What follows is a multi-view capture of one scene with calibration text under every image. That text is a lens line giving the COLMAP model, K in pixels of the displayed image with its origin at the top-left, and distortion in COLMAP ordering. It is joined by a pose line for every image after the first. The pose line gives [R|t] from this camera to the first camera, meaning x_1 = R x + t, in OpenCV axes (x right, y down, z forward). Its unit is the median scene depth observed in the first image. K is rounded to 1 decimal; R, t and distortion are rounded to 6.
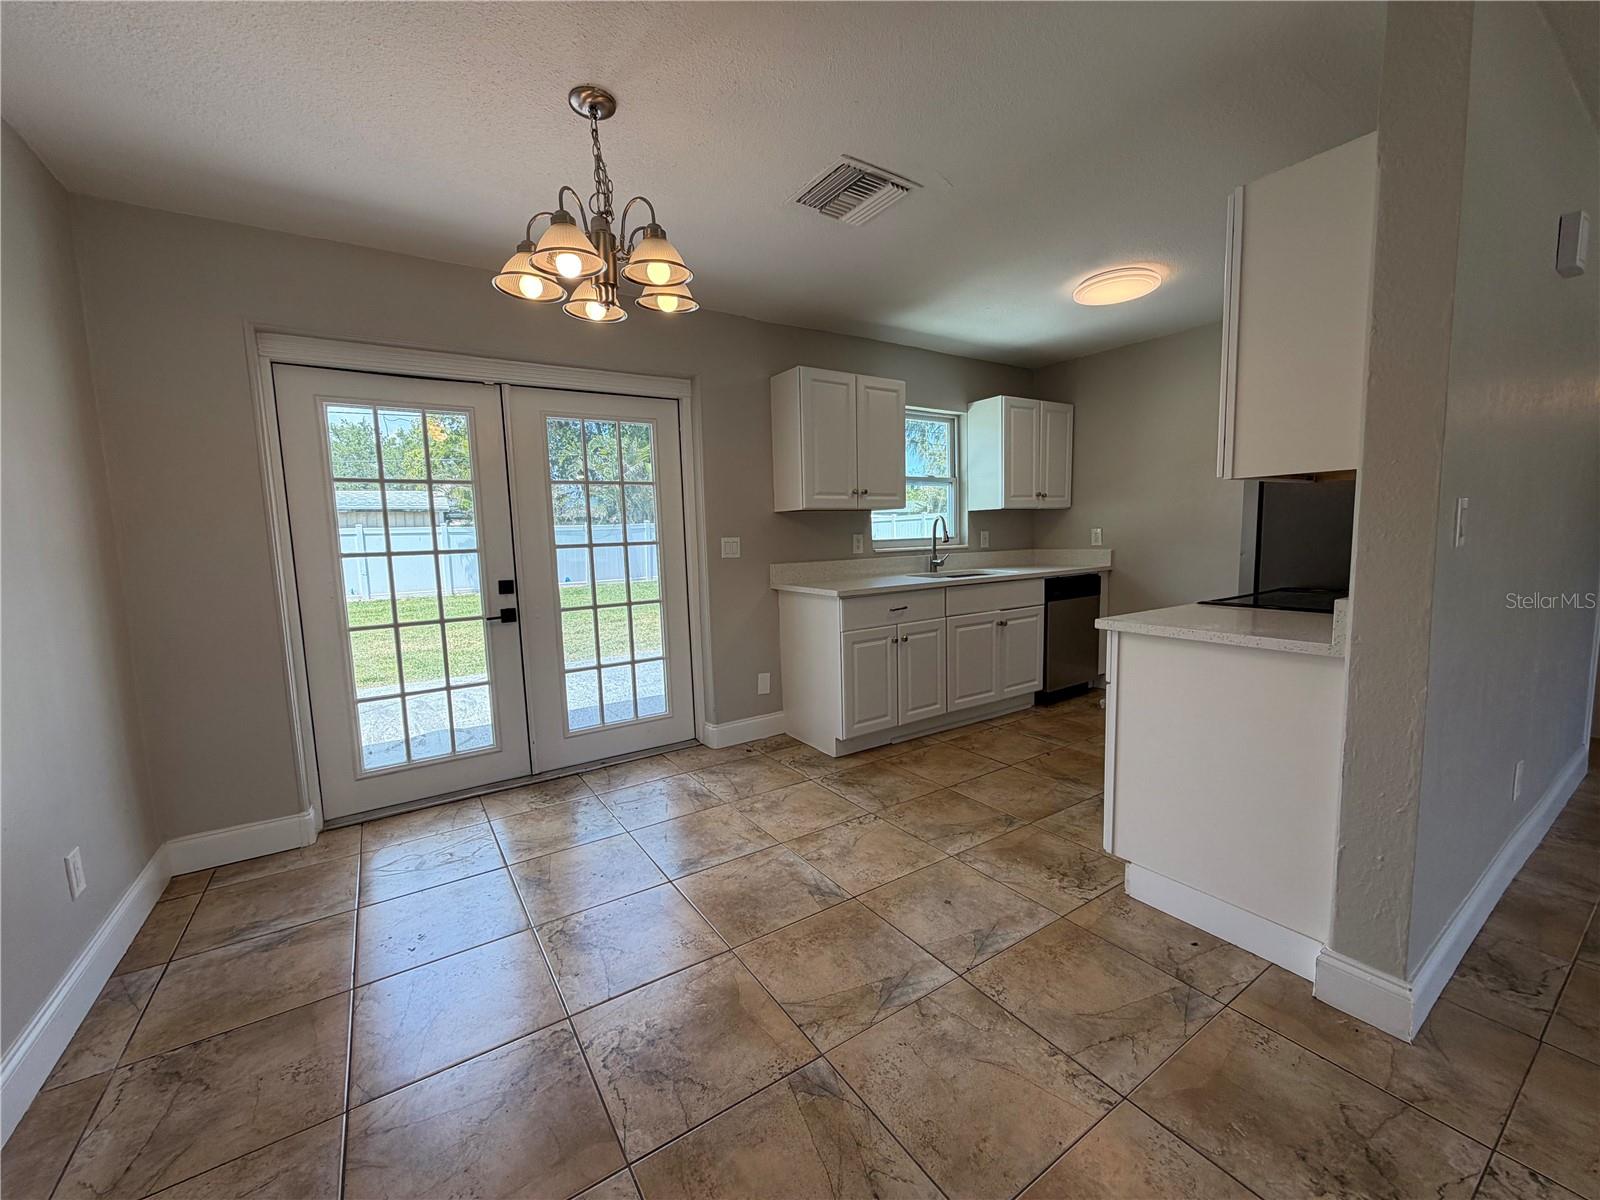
lens RADIAL K [[635.8, 0, 797.2], [0, 635.8, 600.6], [0, 0, 1]] dist [-0.001011, 0.000077]
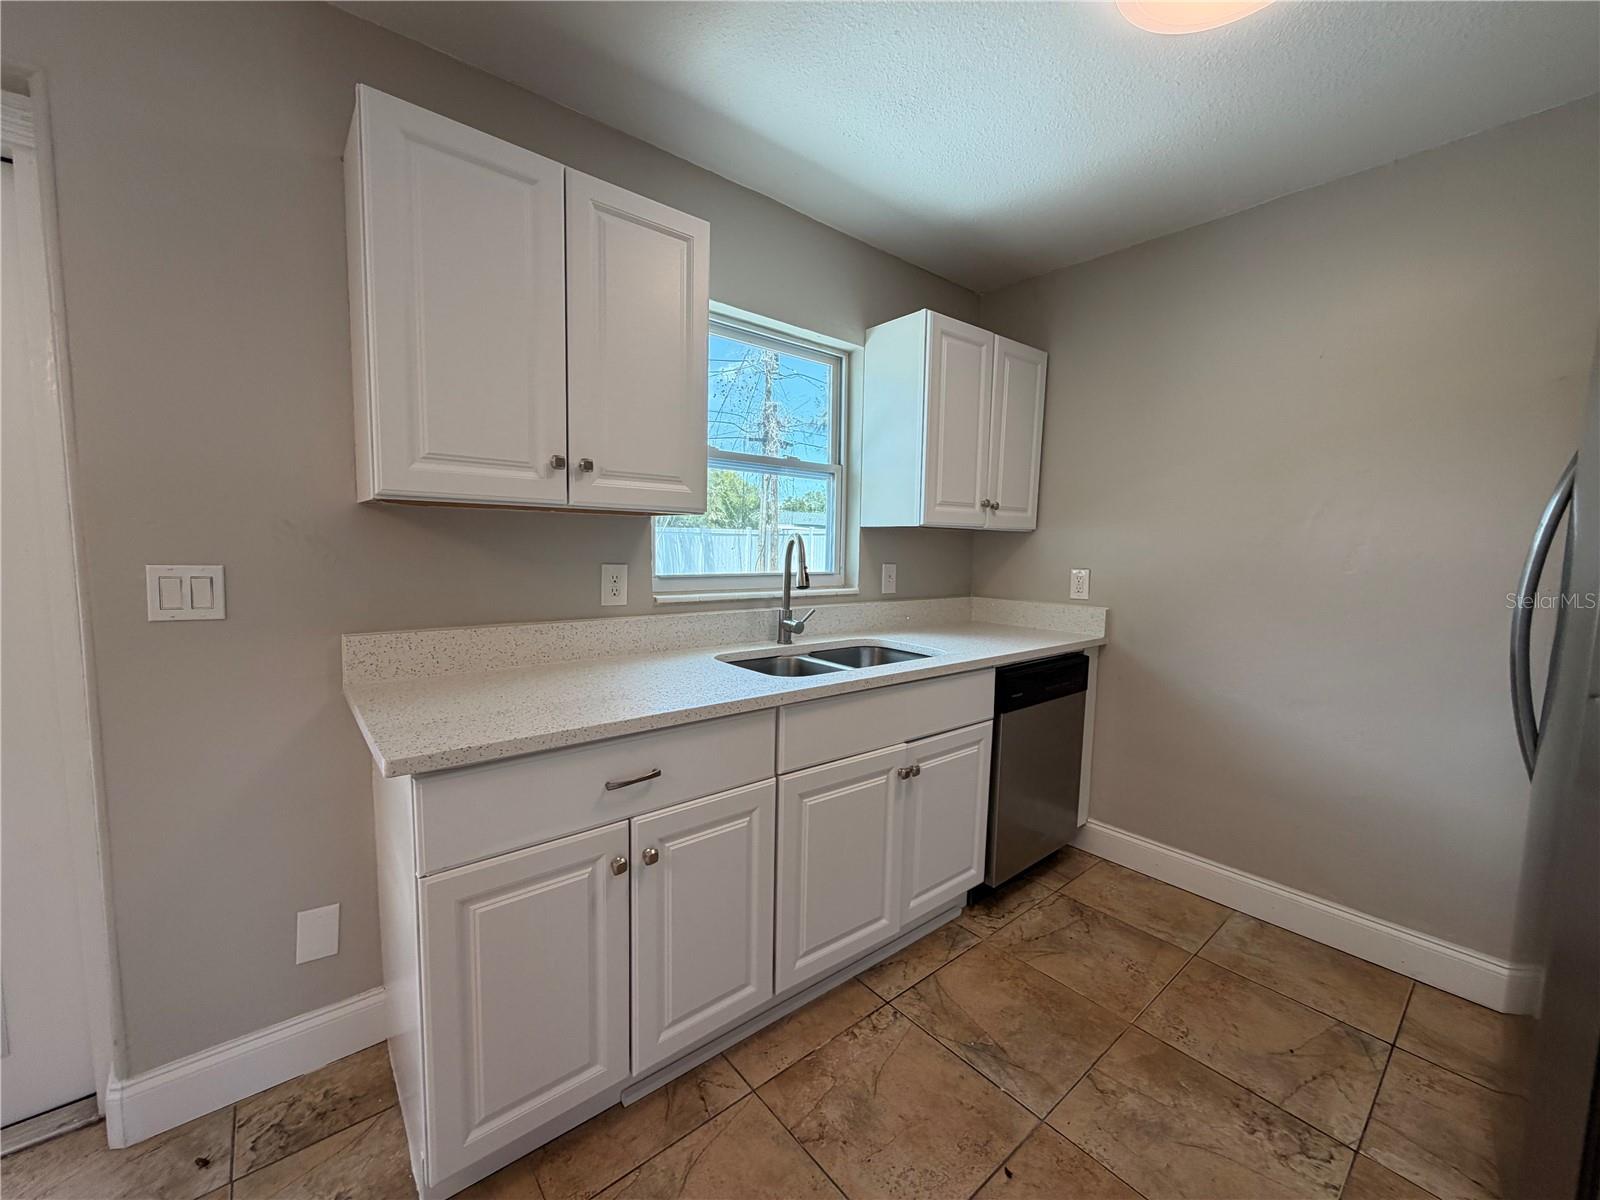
lens RADIAL K [[635.8, 0, 797.2], [0, 635.8, 600.6], [0, 0, 1]] dist [-0.001011, 0.000077]
pose [[0.992552, 0.040299, 0.114959, 0.165951], [-0.038612, 0.999112, -0.016872, -0.070945], [-0.115537, 0.012308, 0.993227, 0.496227]]
